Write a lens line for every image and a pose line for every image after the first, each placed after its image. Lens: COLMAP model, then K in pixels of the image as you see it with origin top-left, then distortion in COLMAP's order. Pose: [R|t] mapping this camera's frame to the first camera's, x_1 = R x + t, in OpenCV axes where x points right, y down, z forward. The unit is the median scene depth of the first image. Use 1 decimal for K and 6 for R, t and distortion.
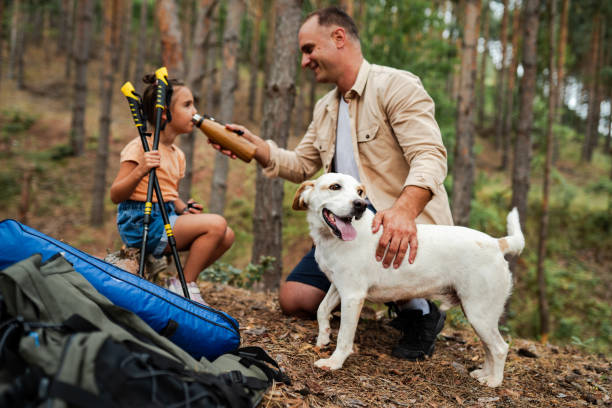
lens RADIAL K [[586.6, 0, 306.0], [0, 586.6, 204.0], [0, 0, 1]] dist [-0.082171, 0.128204]
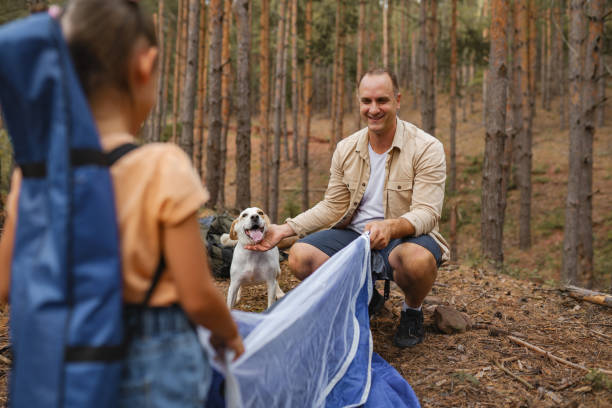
lens RADIAL K [[586.6, 0, 306.0], [0, 586.6, 204.0], [0, 0, 1]] dist [-0.082171, 0.128204]
pose [[0.677423, -0.063933, -0.732810, 0.193386], [0.020958, 0.997489, -0.067651, 0.018807], [0.735295, 0.030470, 0.677062, -0.093755]]
